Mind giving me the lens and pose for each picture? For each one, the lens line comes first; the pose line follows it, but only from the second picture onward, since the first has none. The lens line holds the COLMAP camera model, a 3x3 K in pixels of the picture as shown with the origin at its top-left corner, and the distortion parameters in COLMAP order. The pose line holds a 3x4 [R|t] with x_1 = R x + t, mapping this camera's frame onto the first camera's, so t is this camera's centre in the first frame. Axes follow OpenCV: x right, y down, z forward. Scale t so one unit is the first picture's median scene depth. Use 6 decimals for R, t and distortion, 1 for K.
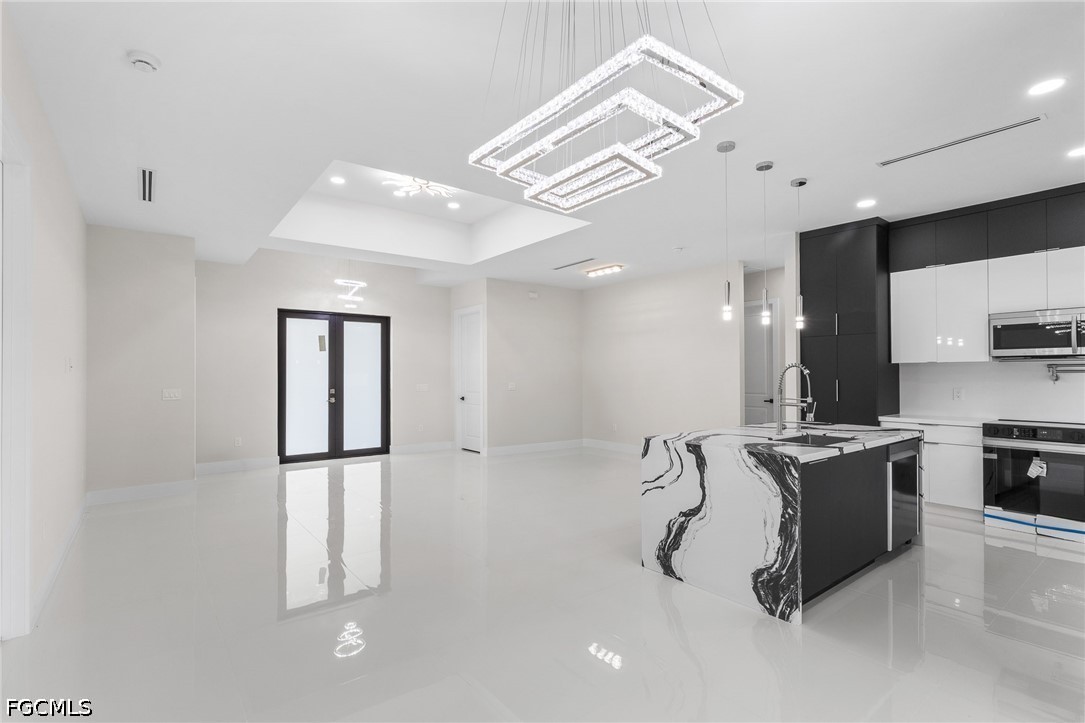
lens RADIAL K [[507.6, 0, 540.5], [0, 507.6, 368.9], [0, 0, 1]] dist [0.003083, 0.002607]
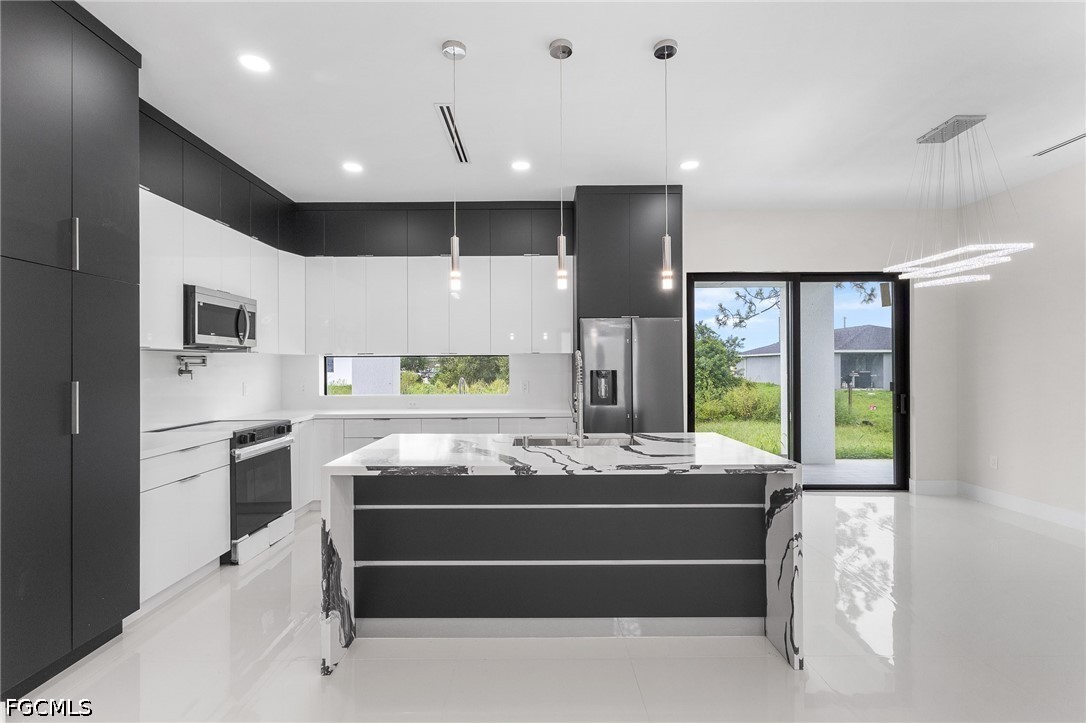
lens RADIAL K [[508.1, 0, 540.2], [0, 508.1, 363.3], [0, 0, 1]] dist [0.003083, 0.002607]
pose [[-0.793098, 0.007075, 0.609053, 0.066552], [-0.000716, 0.999921, -0.012547, 0.018765], [-0.609094, -0.010387, -0.793030, 1.781796]]
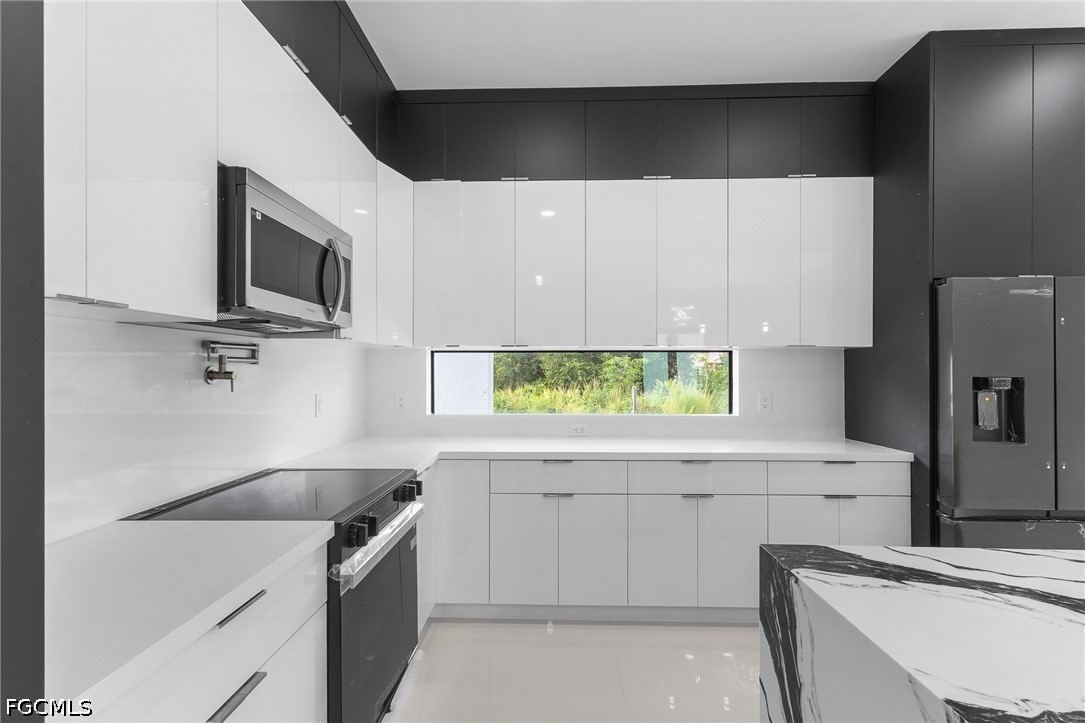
lens RADIAL K [[507.6, 0, 541.6], [0, 507.6, 368.6], [0, 0, 1]] dist [0.003083, 0.002607]
pose [[-0.774197, 0.000594, 0.632944, 0.772451], [-0.006740, 0.999935, -0.009183, 0.019891], [-0.632909, -0.011376, -0.774143, 1.566388]]
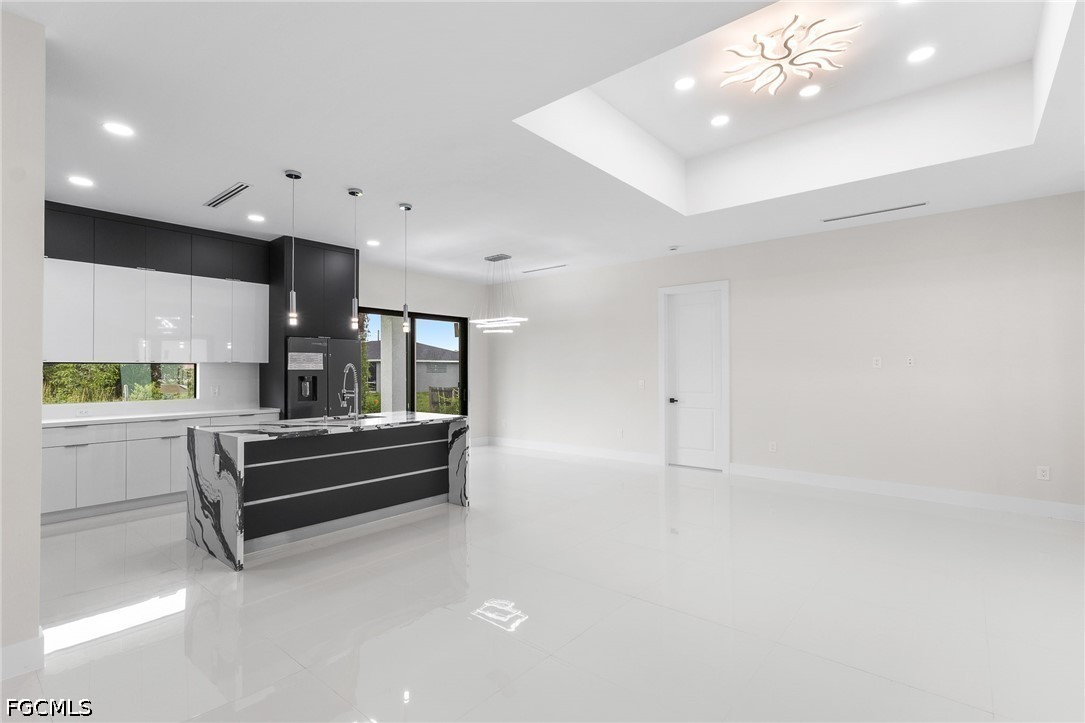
lens RADIAL K [[507.6, 0, 541.2], [0, 507.6, 362.6], [0, 0, 1]] dist [0.003083, 0.002607]
pose [[-0.977190, -0.000178, -0.212367, 0.310321], [0.005381, 0.999658, -0.025598, 0.023576], [0.212298, -0.026157, -0.976855, 2.562627]]
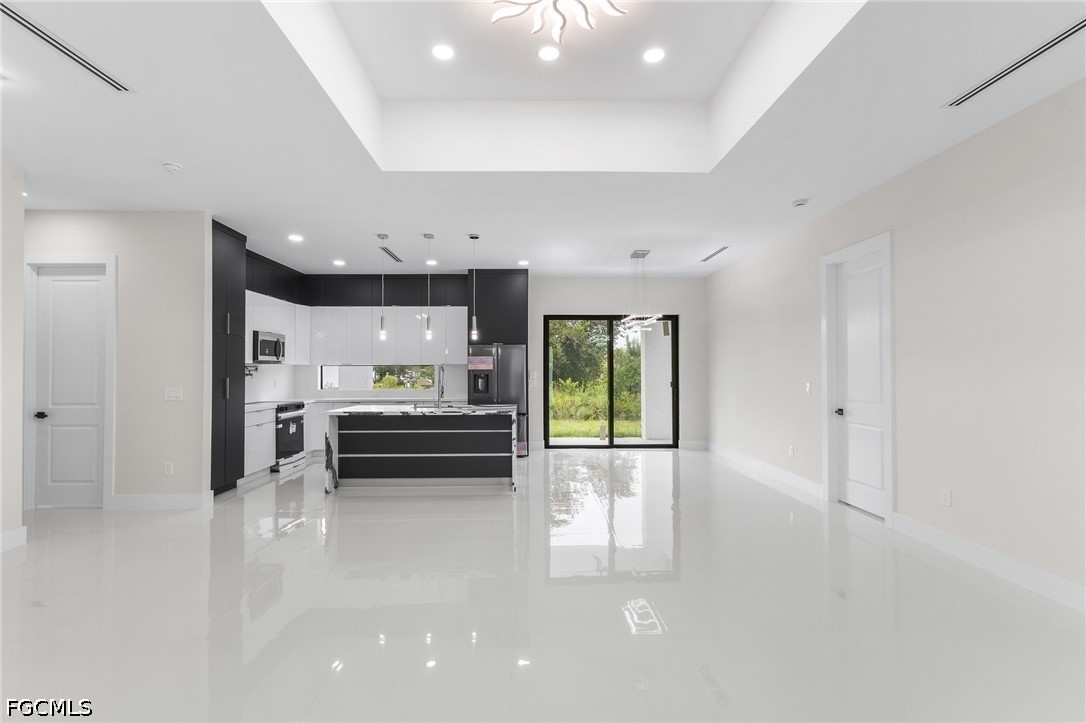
lens RADIAL K [[508.1, 0, 541.2], [0, 508.1, 363.2], [0, 0, 1]] dist [0.003083, 0.002607]
pose [[-0.806716, 0.011569, 0.590826, -0.857145], [-0.002209, 0.999742, -0.022592, 0.021668], [-0.590935, -0.019531, -0.806482, 2.354888]]
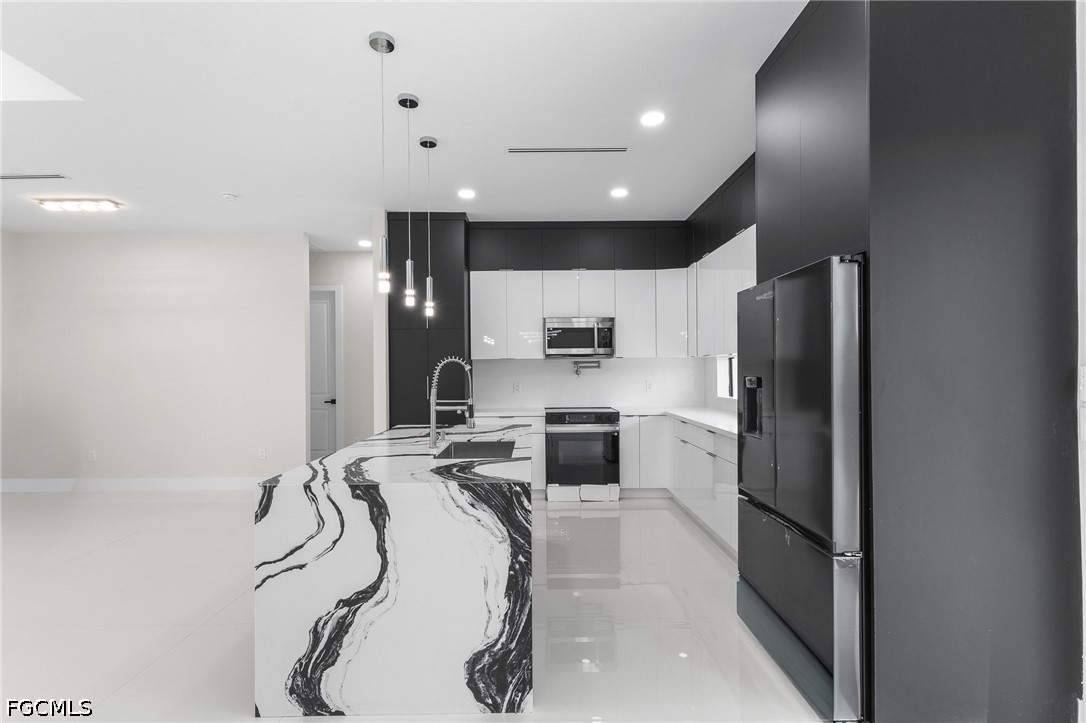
lens RADIAL K [[508.1, 0, 541.7], [0, 508.1, 366.3], [0, 0, 1]] dist [0.003083, 0.002607]
pose [[0.610368, 0.000582, 0.792118, -0.054110], [-0.000842, 1.000000, -0.000086, 0.004004], [-0.792117, -0.000615, 0.610368, 0.430707]]
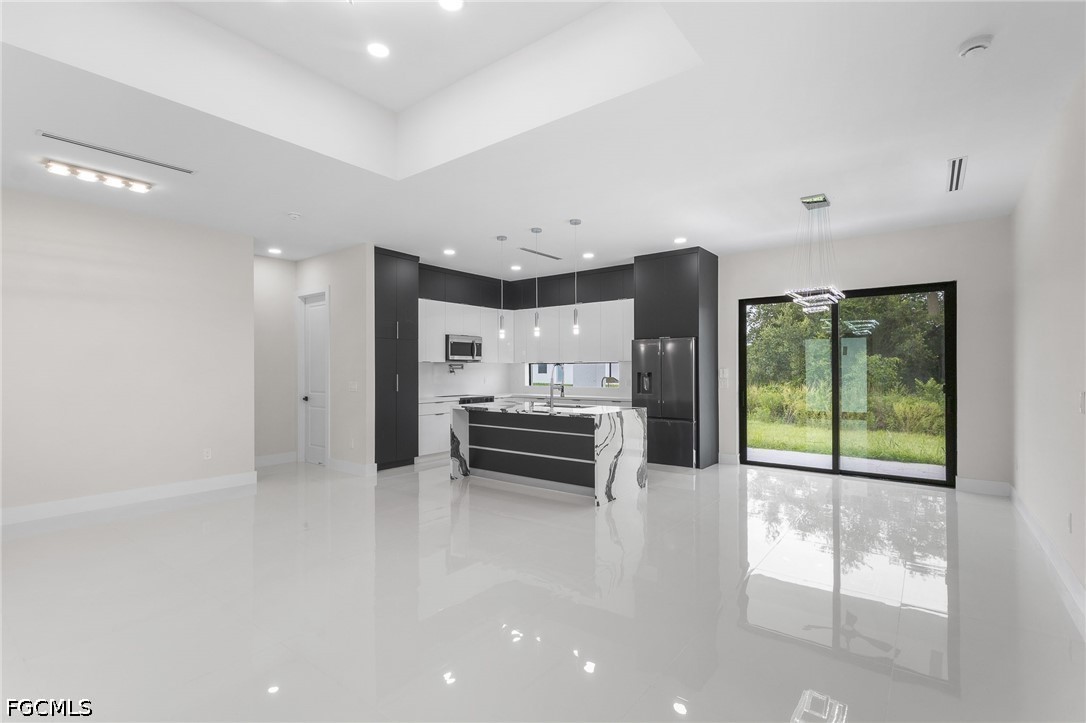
lens RADIAL K [[508.1, 0, 541.1], [0, 508.1, 366.3], [0, 0, 1]] dist [0.003083, 0.002607]
pose [[-0.253784, 0.007130, 0.967235, -1.168992], [-0.006054, 0.999942, -0.008960, 0.016894], [-0.967242, -0.008130, -0.253726, 1.583732]]
